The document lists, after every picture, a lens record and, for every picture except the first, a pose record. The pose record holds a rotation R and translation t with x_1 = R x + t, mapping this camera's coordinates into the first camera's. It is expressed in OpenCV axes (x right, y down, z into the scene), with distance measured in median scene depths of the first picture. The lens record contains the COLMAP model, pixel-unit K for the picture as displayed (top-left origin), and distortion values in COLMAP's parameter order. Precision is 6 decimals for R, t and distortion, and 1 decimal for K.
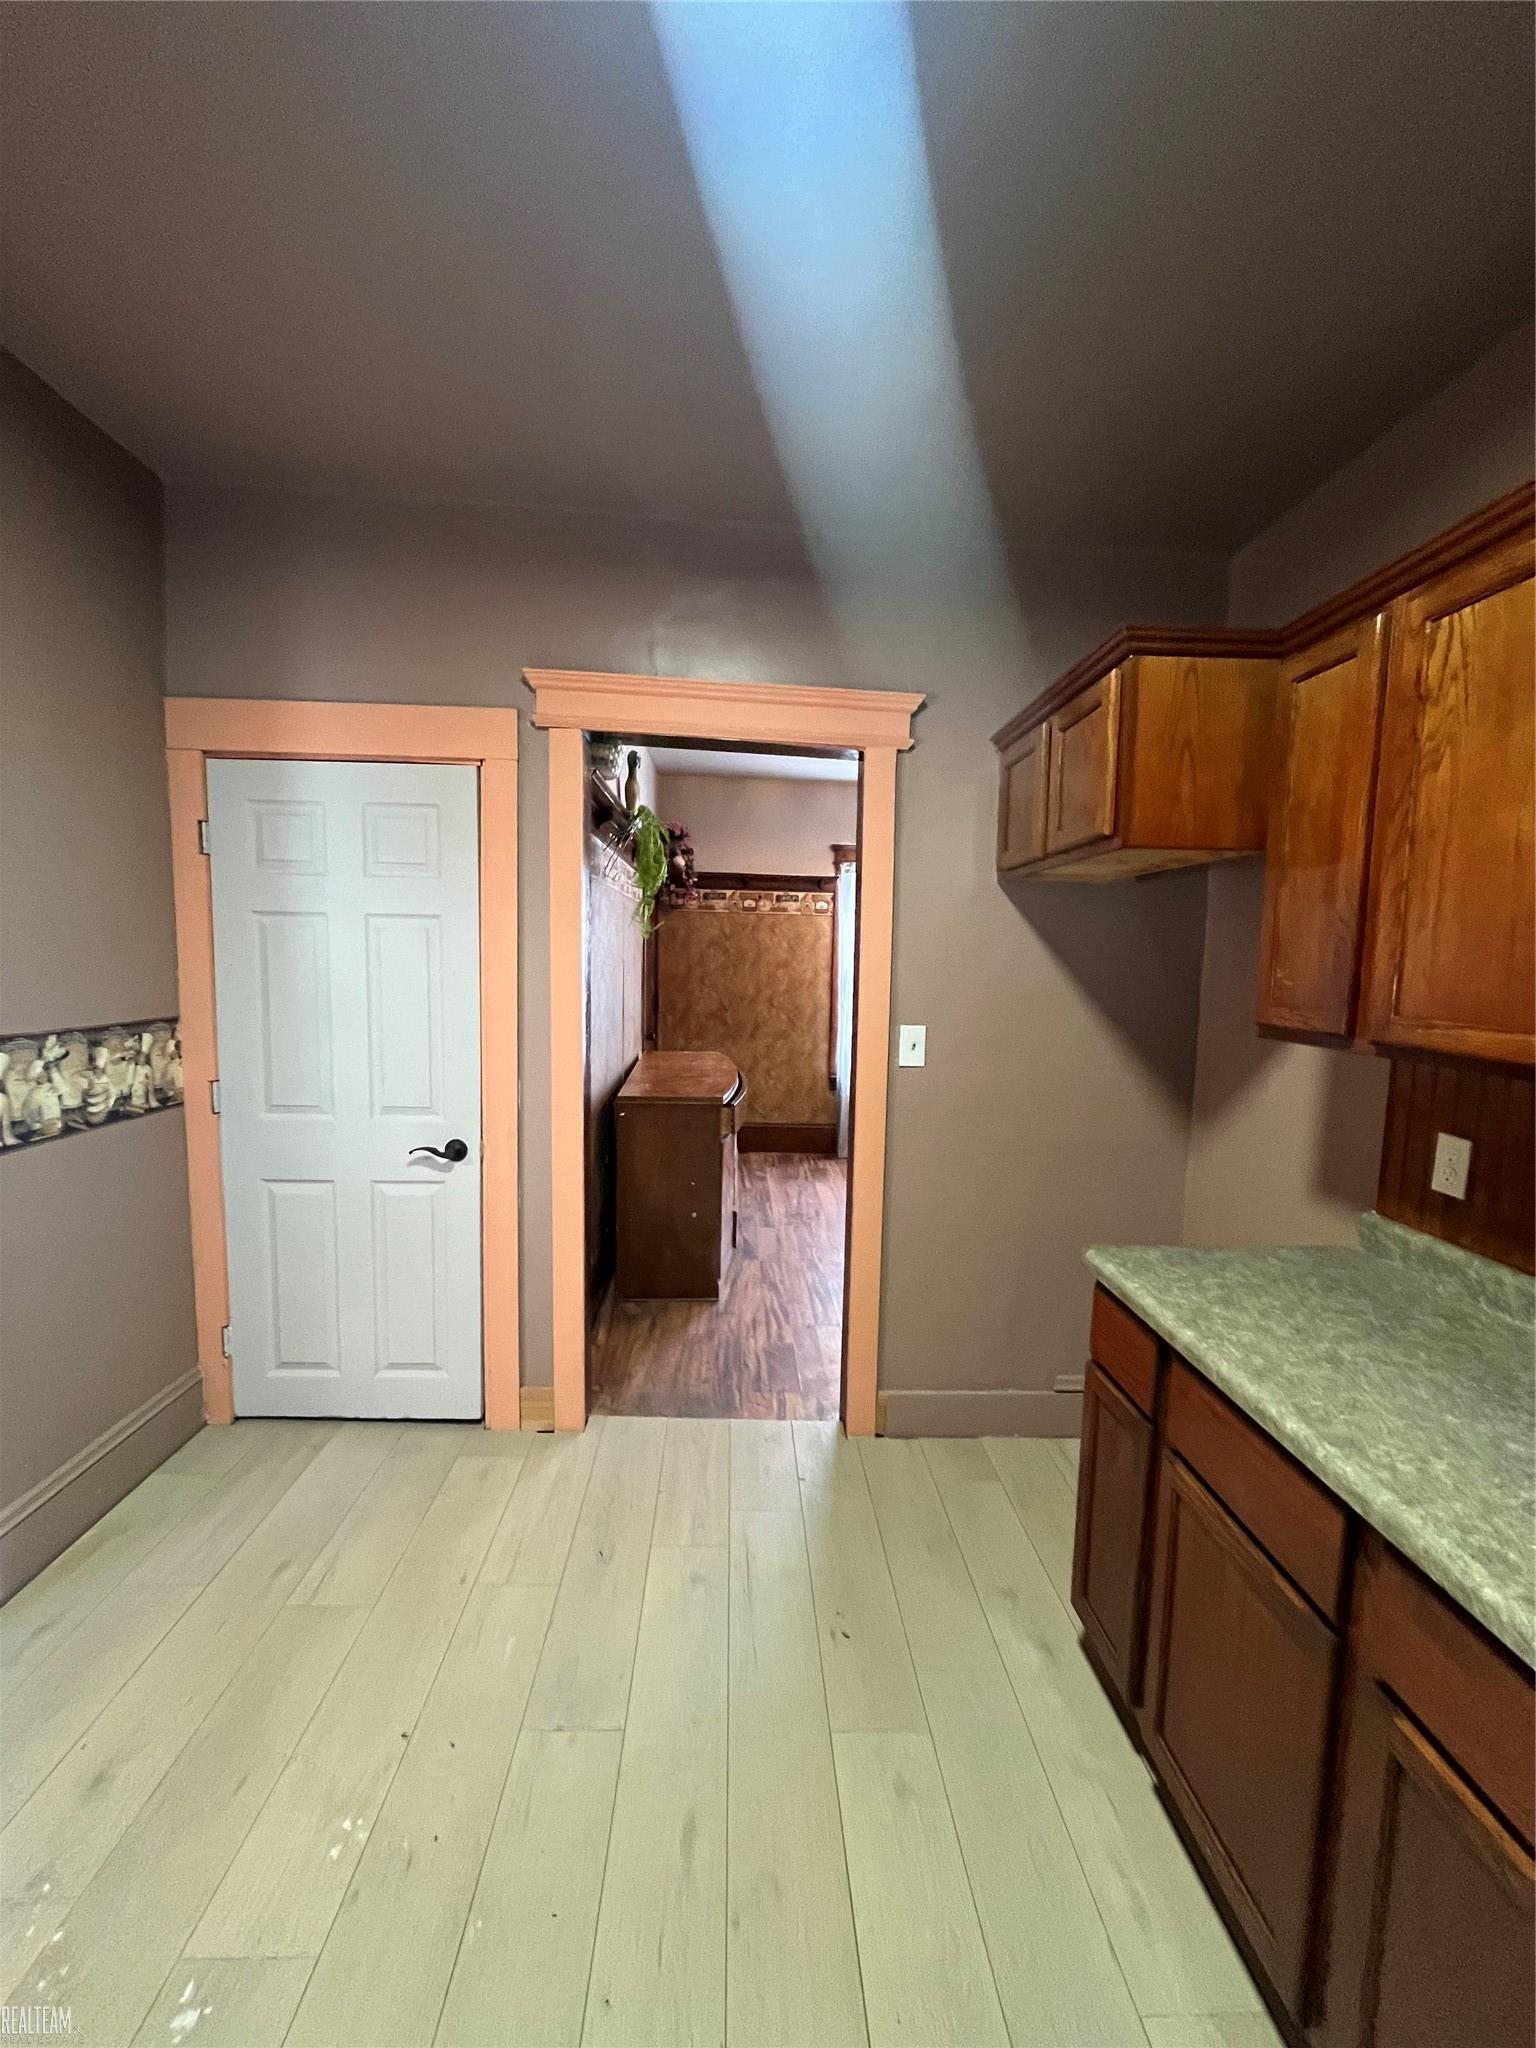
lens RADIAL K [[824.2, 0, 776.5], [0, 824.2, 1026.7], [0, 0, 1]] dist [-0.002977, 0.000039]
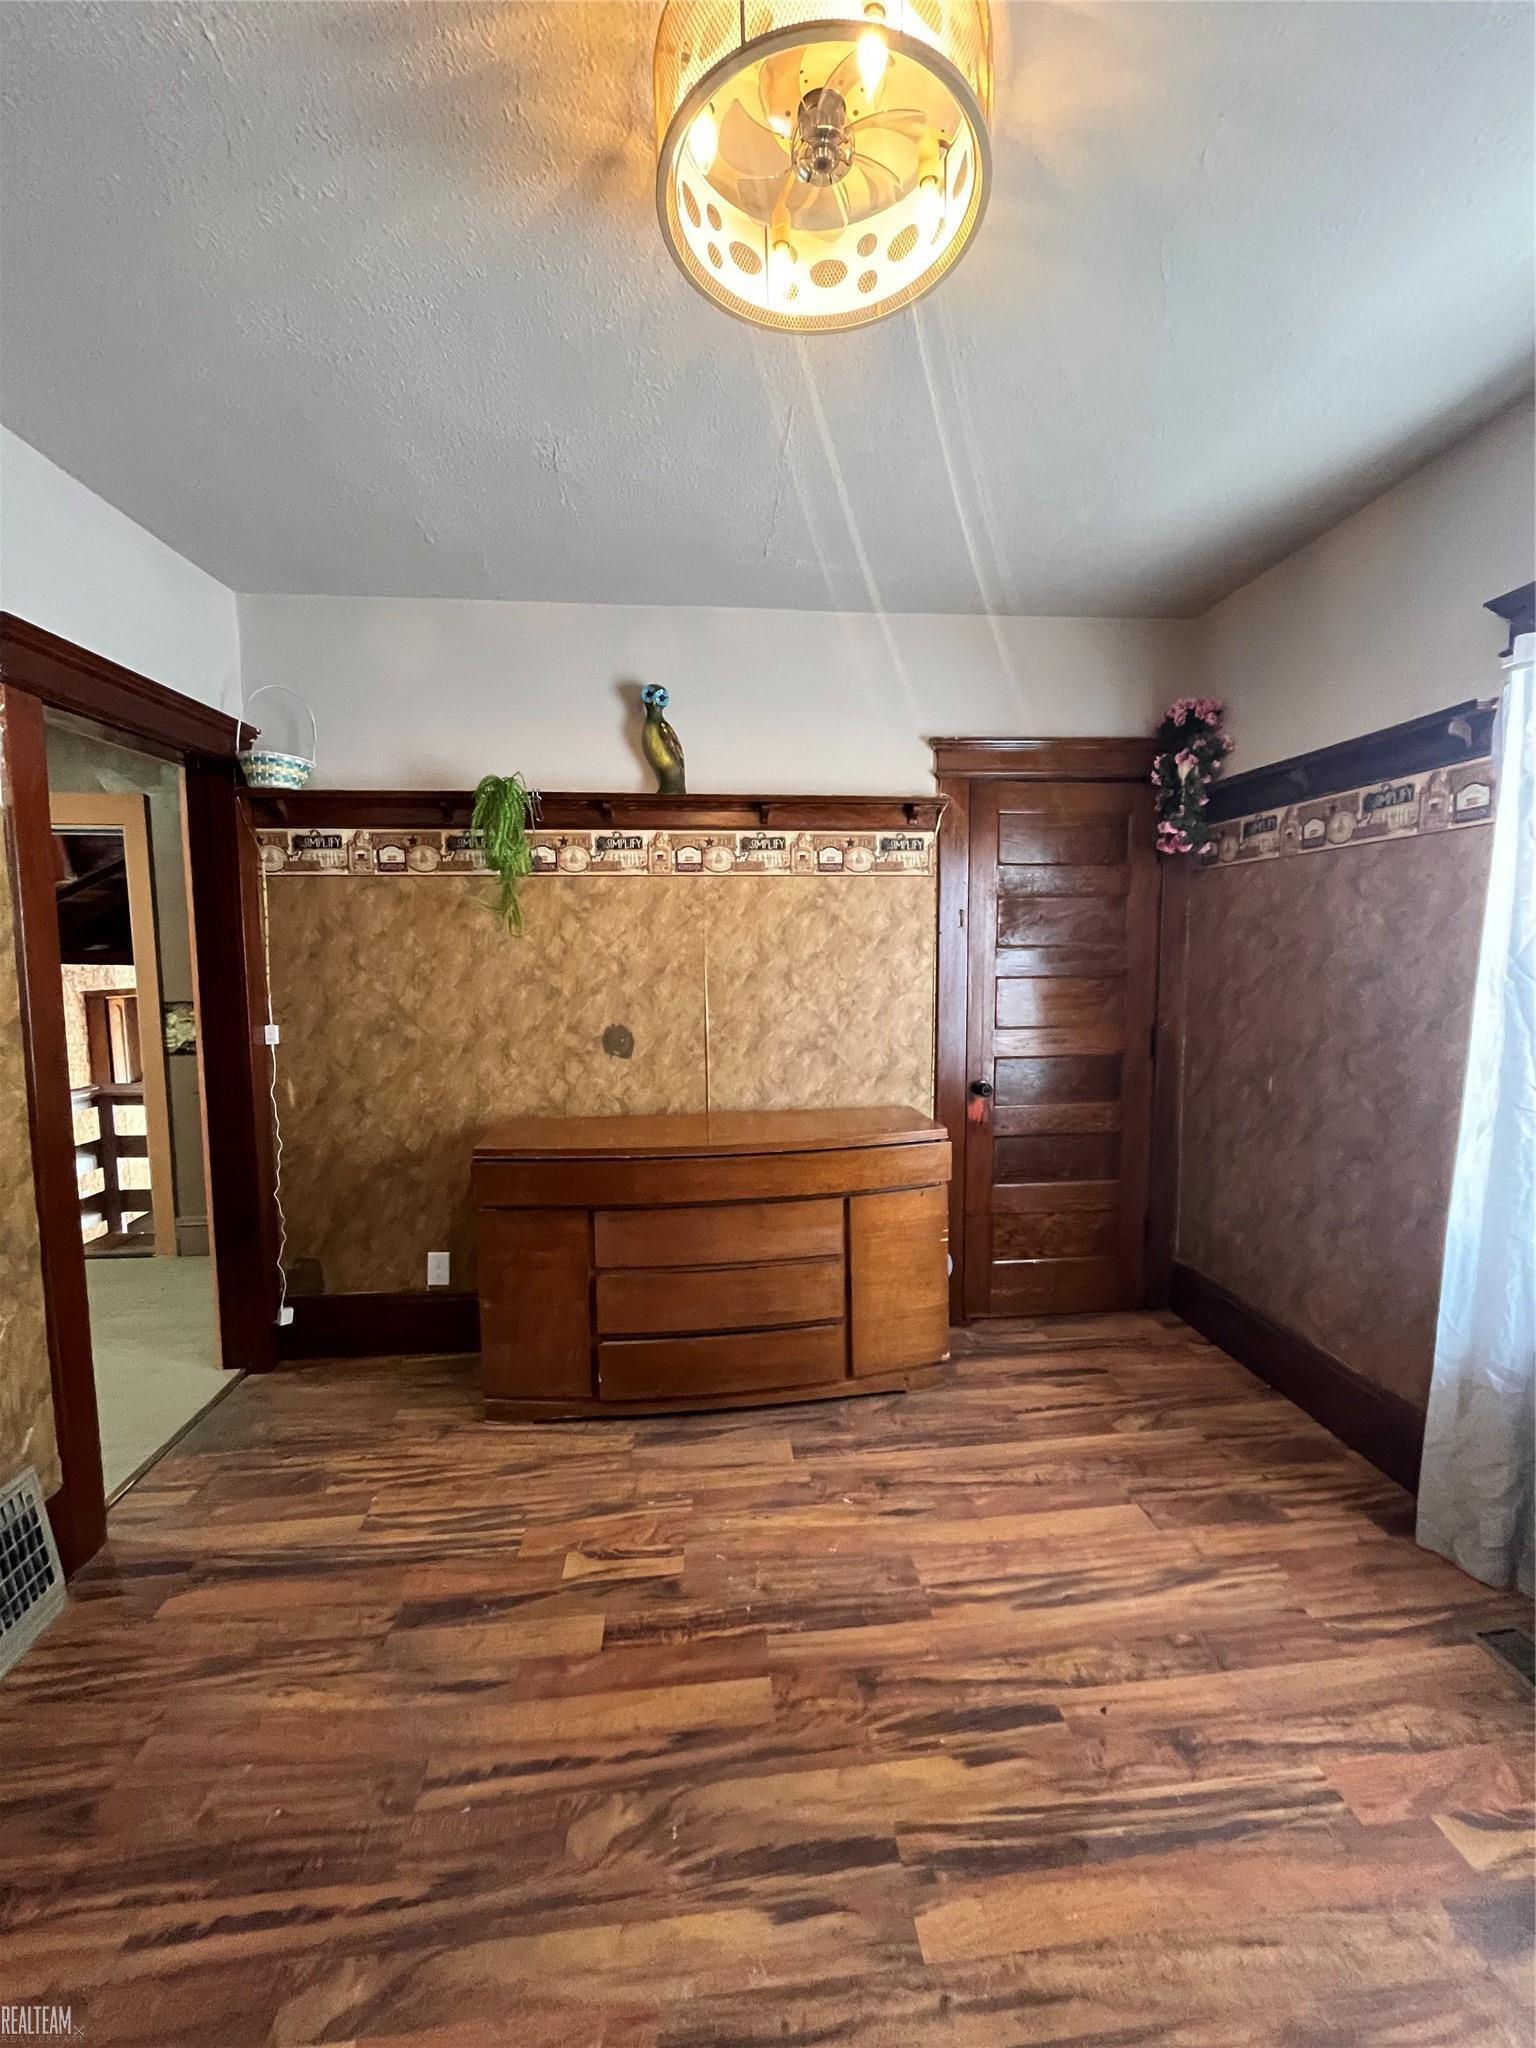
lens RADIAL K [[824.2, 0, 776.5], [0, 824.2, 1026.7], [0, 0, 1]] dist [-0.002977, 0.000039]
pose [[0.041788, 0.064784, -0.997024, 0.404280], [-0.077076, 0.995131, 0.061430, -0.054192], [0.996149, 0.074280, 0.046577, 0.739543]]
